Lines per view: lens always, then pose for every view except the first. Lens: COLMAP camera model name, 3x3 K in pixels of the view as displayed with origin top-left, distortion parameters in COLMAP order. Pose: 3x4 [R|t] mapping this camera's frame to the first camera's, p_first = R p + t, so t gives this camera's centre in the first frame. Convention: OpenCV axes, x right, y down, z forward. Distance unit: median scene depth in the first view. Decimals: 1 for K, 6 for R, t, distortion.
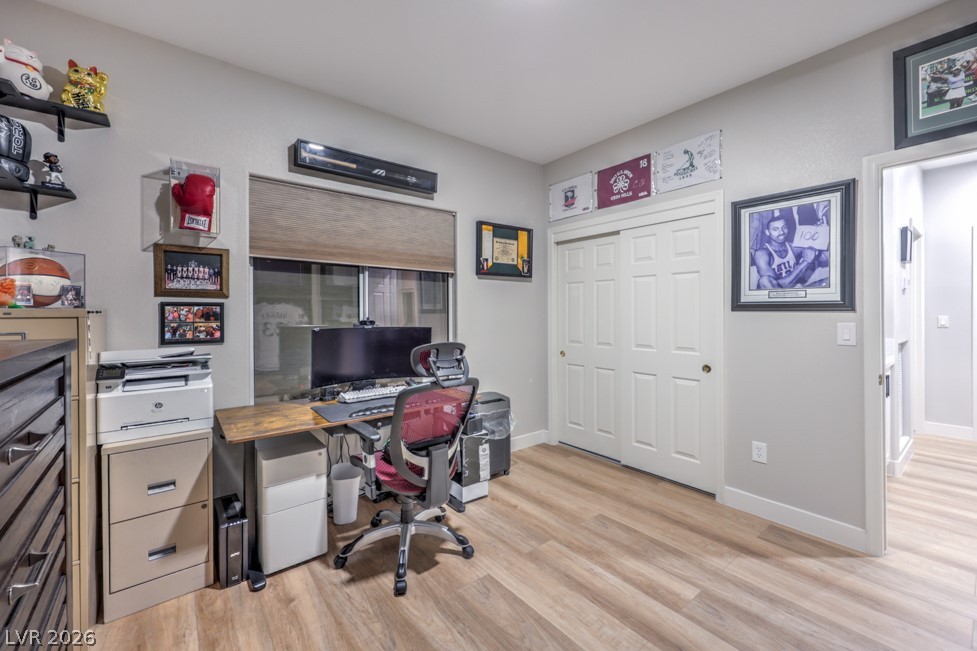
lens RADIAL K [[407.2, 0, 502.7], [0, 407.2, 310.5], [0, 0, 1]] dist [0.000633, -0.000449]
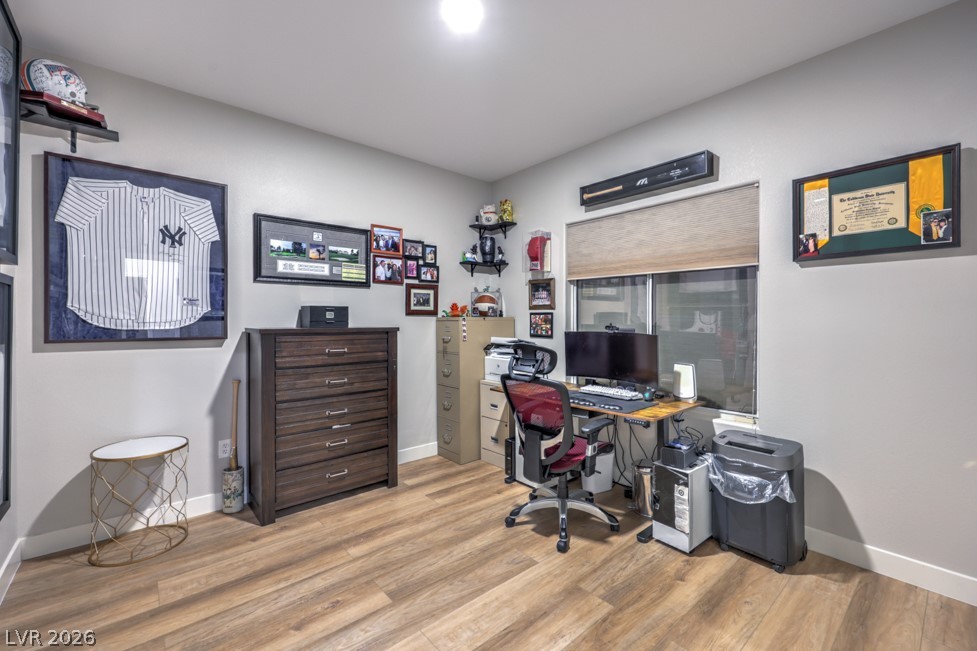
lens RADIAL K [[407.2, 0, 489.6], [0, 407.2, 322.6], [0, 0, 1]] dist [0.000633, -0.000449]
pose [[0.016910, 0.007620, -0.999828, 0.754441], [0.000676, 0.999971, 0.007633, 0.006614], [0.999857, -0.000805, 0.016905, 0.628704]]
